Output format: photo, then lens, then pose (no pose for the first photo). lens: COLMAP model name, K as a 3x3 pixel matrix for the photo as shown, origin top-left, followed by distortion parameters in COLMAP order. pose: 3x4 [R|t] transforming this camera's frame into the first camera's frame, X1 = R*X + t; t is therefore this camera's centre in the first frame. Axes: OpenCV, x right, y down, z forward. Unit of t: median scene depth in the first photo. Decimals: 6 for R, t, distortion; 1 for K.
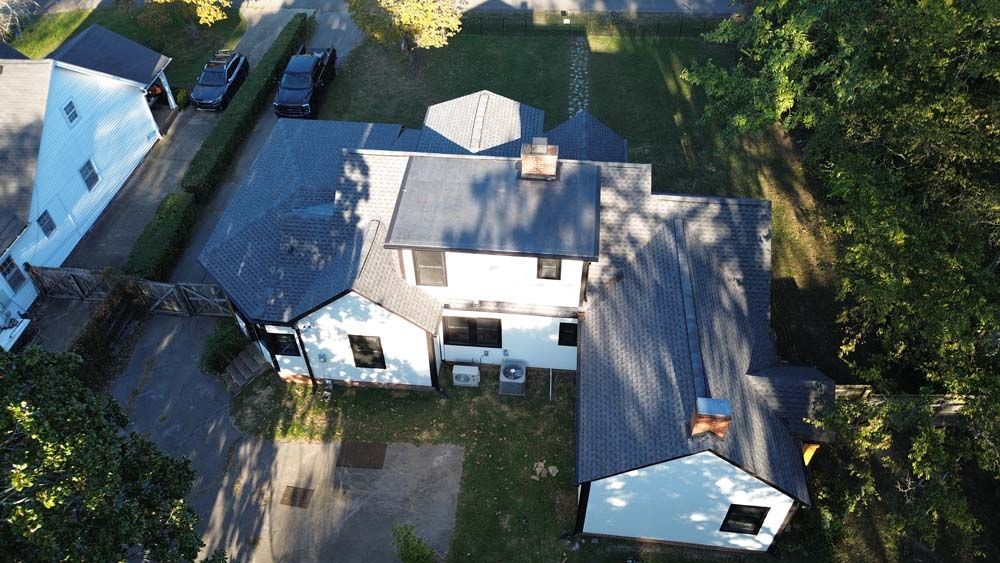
lens RADIAL K [[706.7, 0, 501.1], [0, 706.7, 277.3], [0, 0, 1]] dist [0.076039, -0.067383]
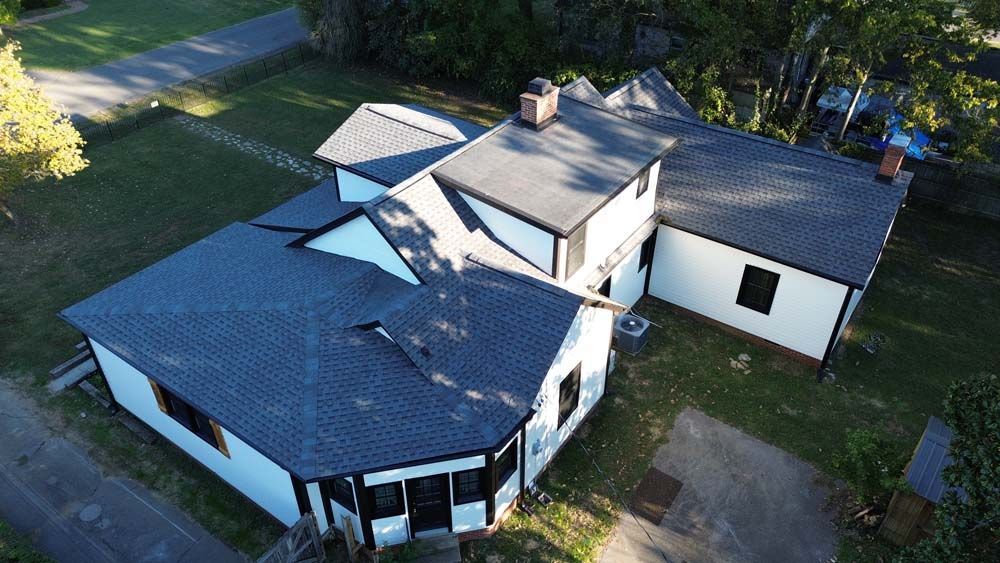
lens RADIAL K [[706.7, 0, 501.1], [0, 706.7, 277.3], [0, 0, 1]] dist [0.076039, -0.067383]
pose [[0.511561, -0.507562, 0.693315, -0.678607], [0.605910, 0.785206, 0.127765, -0.129198], [-0.609244, 0.354727, 0.709218, 0.462204]]
